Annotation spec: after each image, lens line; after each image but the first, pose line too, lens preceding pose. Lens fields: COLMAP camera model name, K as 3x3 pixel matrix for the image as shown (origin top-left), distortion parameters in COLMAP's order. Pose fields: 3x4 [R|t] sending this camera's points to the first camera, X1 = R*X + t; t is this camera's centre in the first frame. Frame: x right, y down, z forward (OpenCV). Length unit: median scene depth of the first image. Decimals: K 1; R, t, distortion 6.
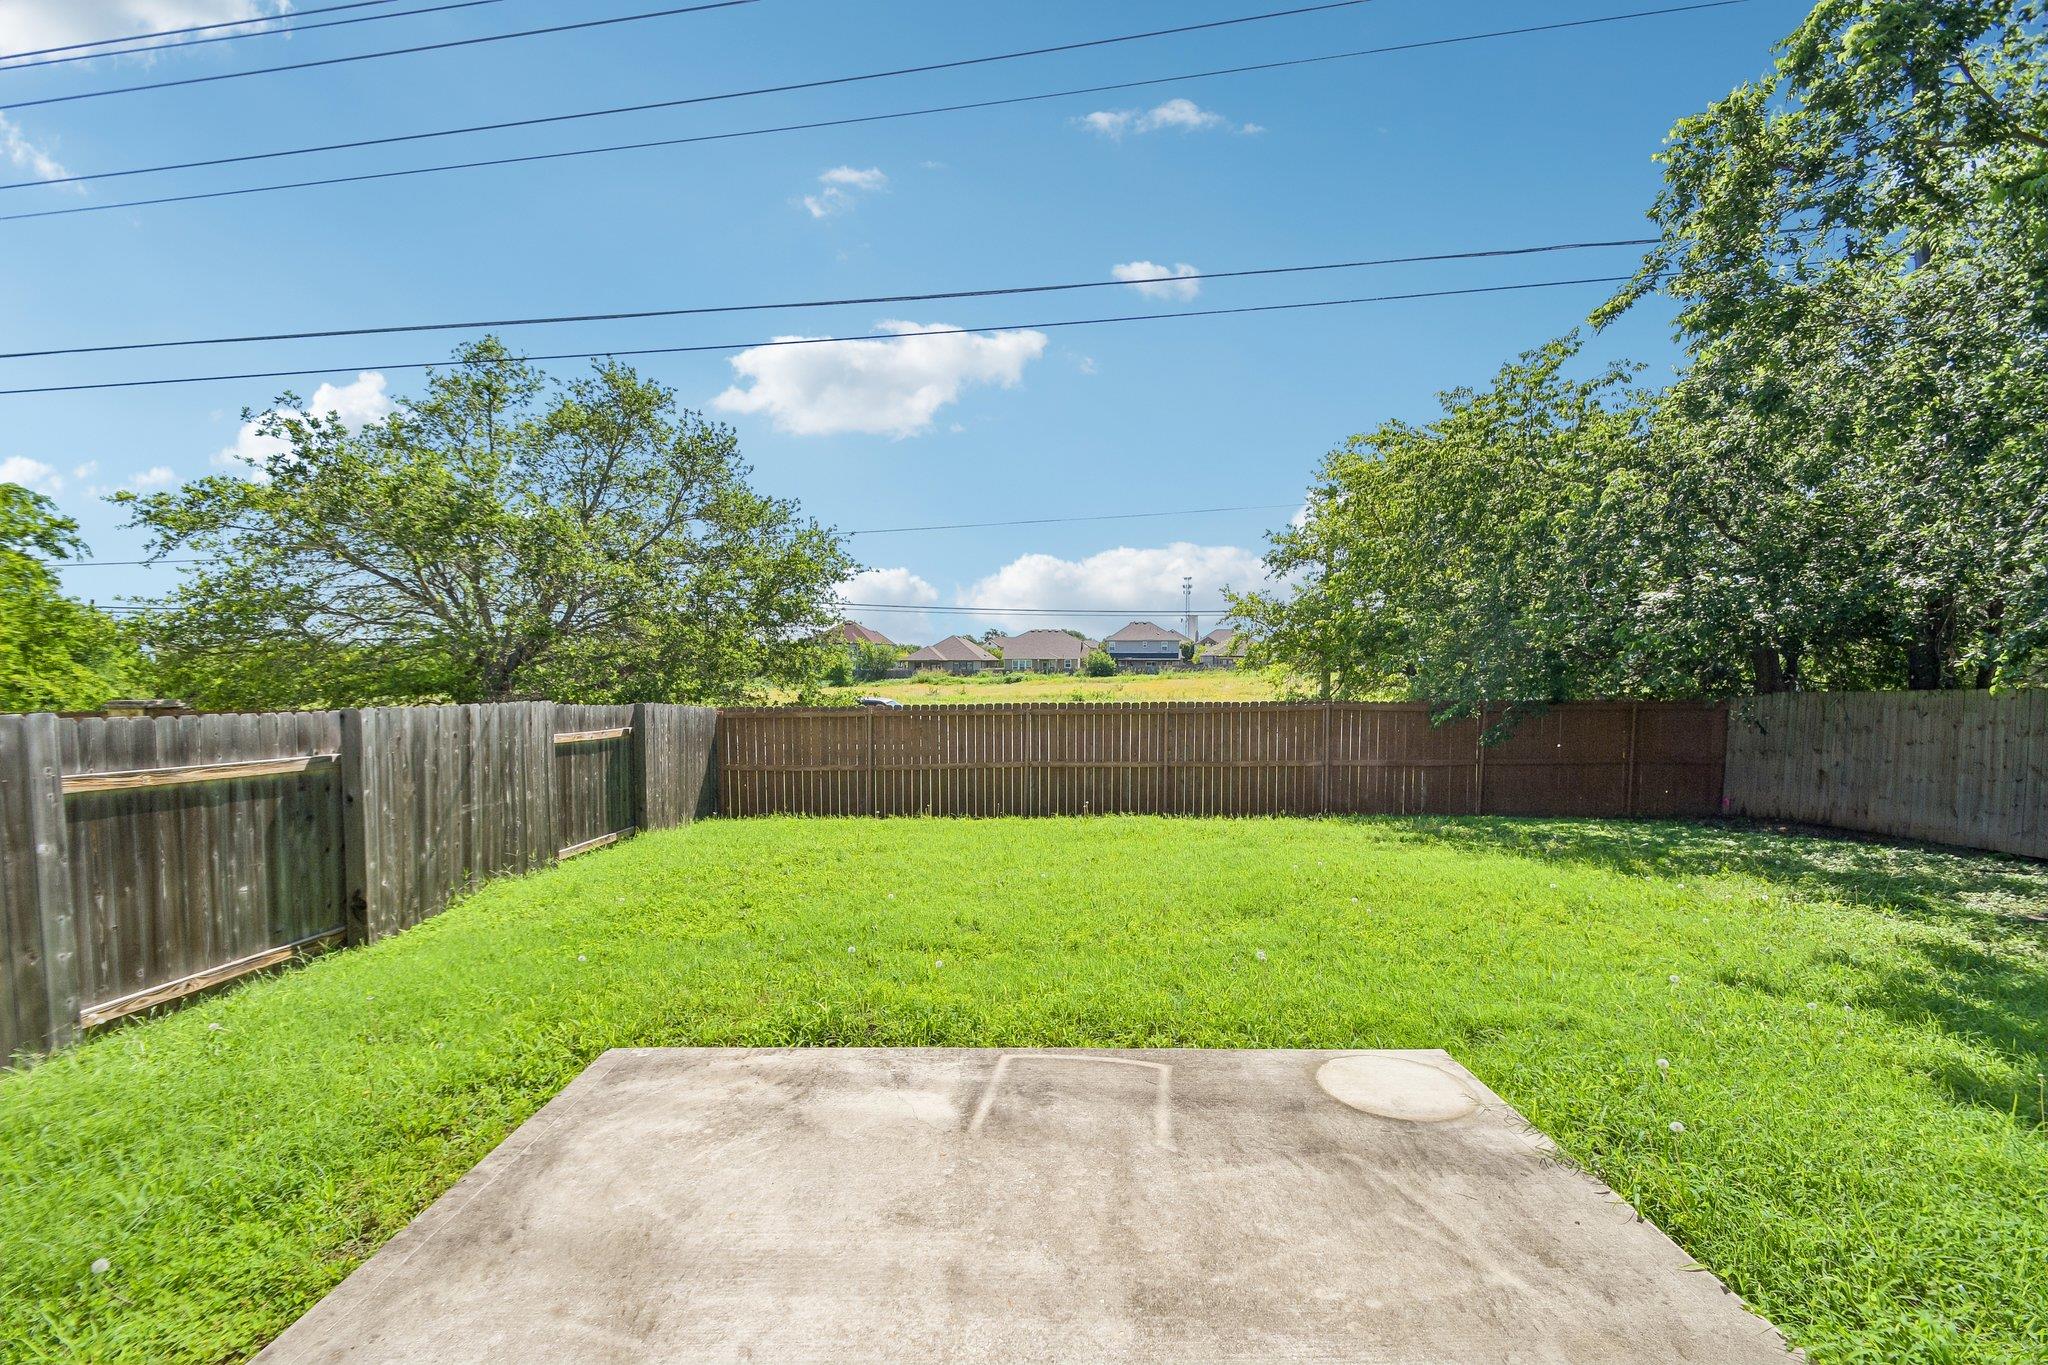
lens RADIAL K [[905.8, 0, 1023.4], [0, 905.8, 684.8], [0, 0, 1]] dist [0.000170, -0.000051]
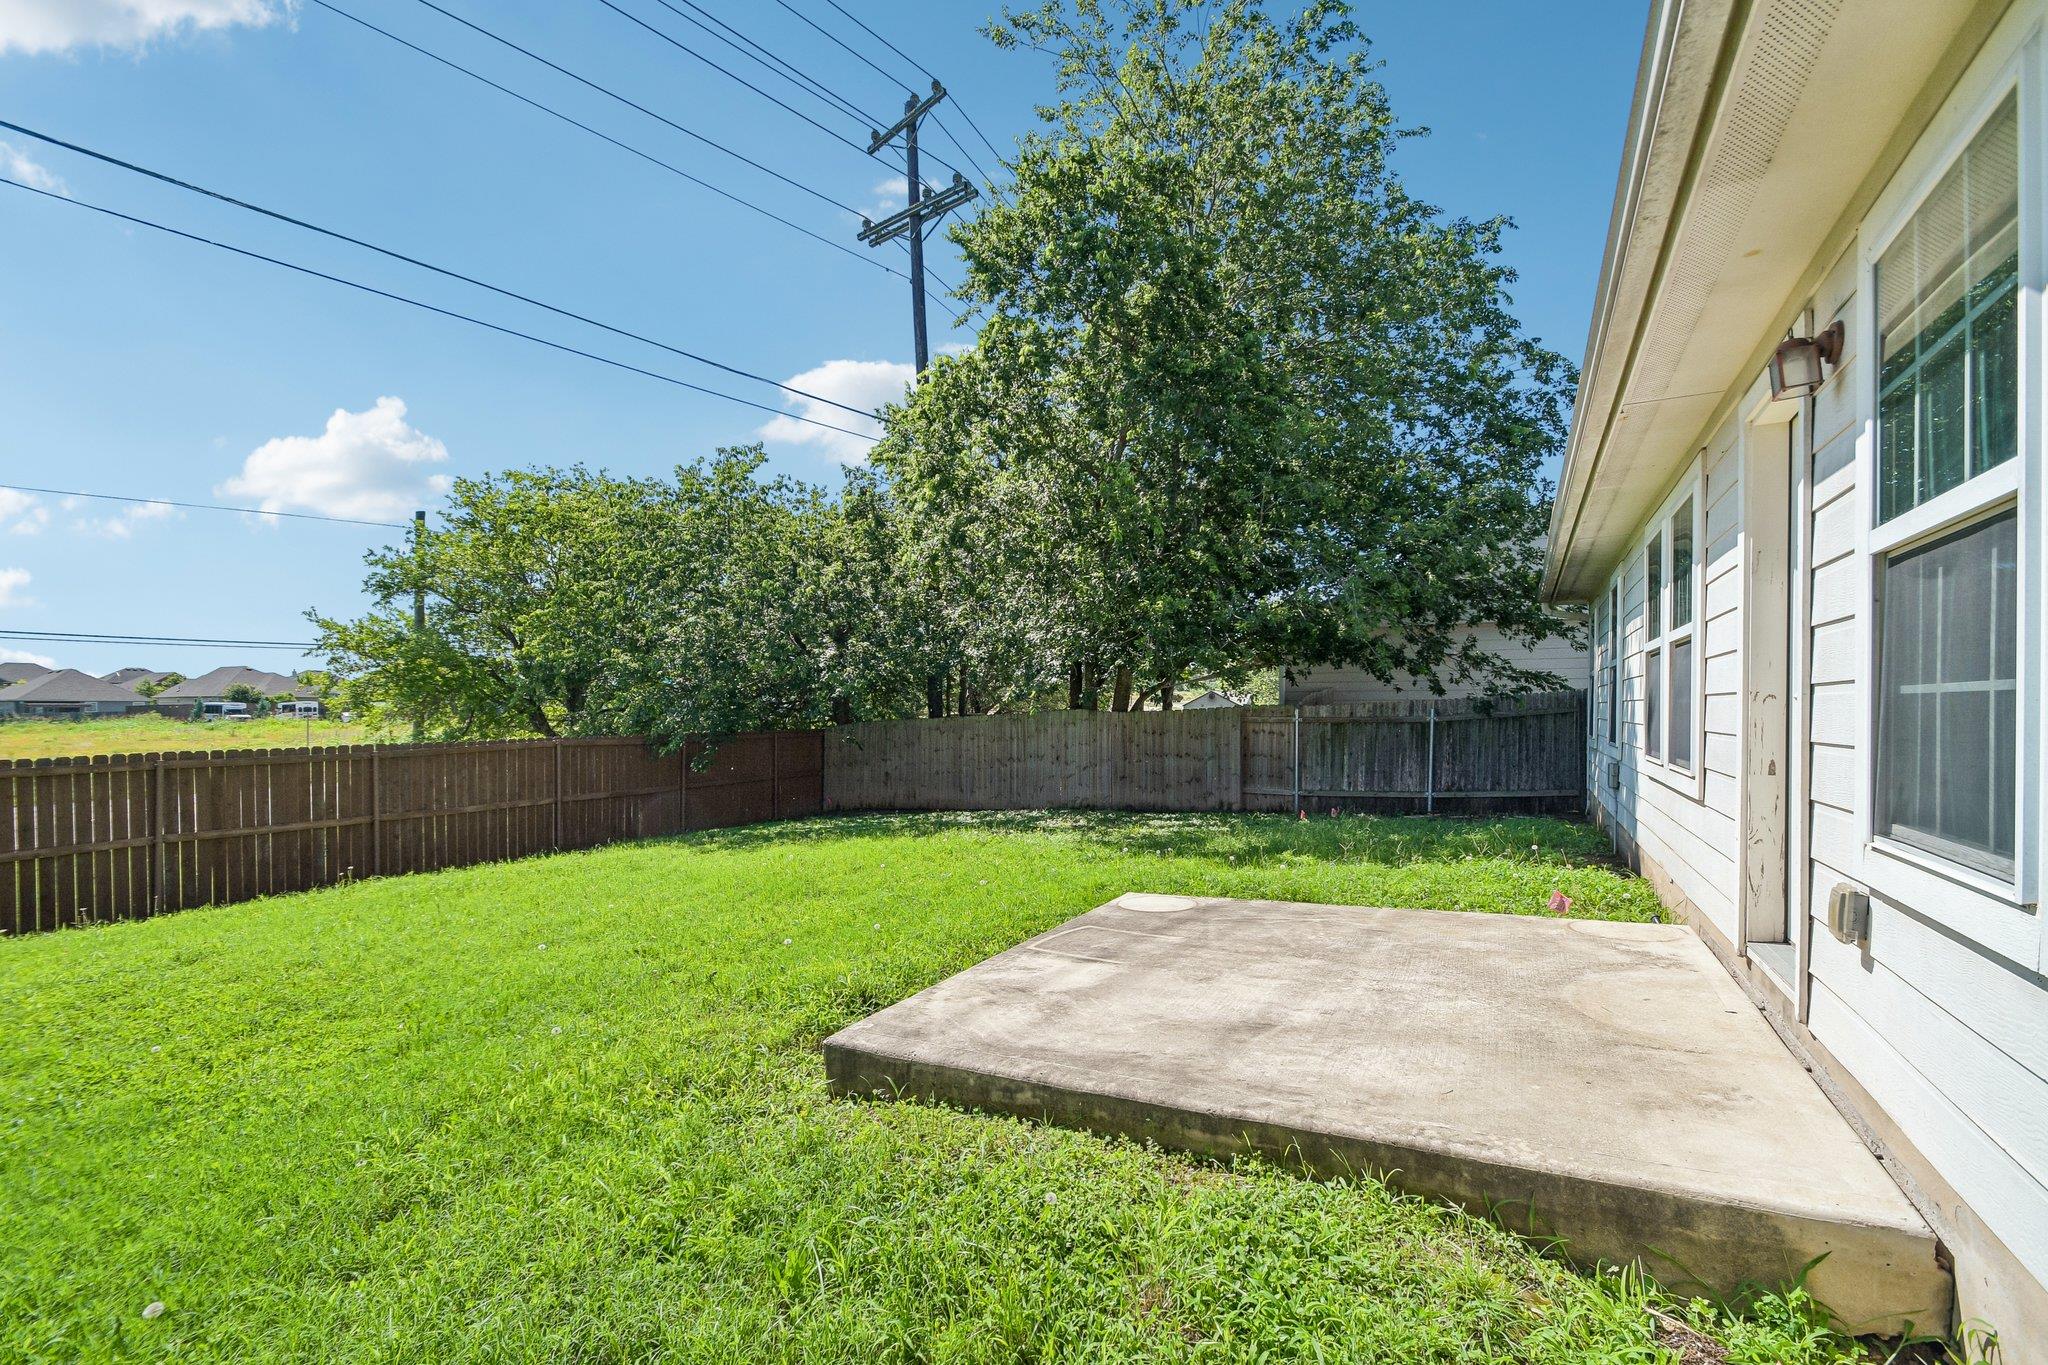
lens RADIAL K [[905.8, 0, 1013.9], [0, 905.8, 725.6], [0, 0, 1]] dist [0.000170, -0.000051]
pose [[0.471480, -0.014965, 0.881750, -0.303877], [0.023262, 0.999719, 0.004529, 0.011099], [-0.881570, 0.018376, 0.471695, 0.076835]]
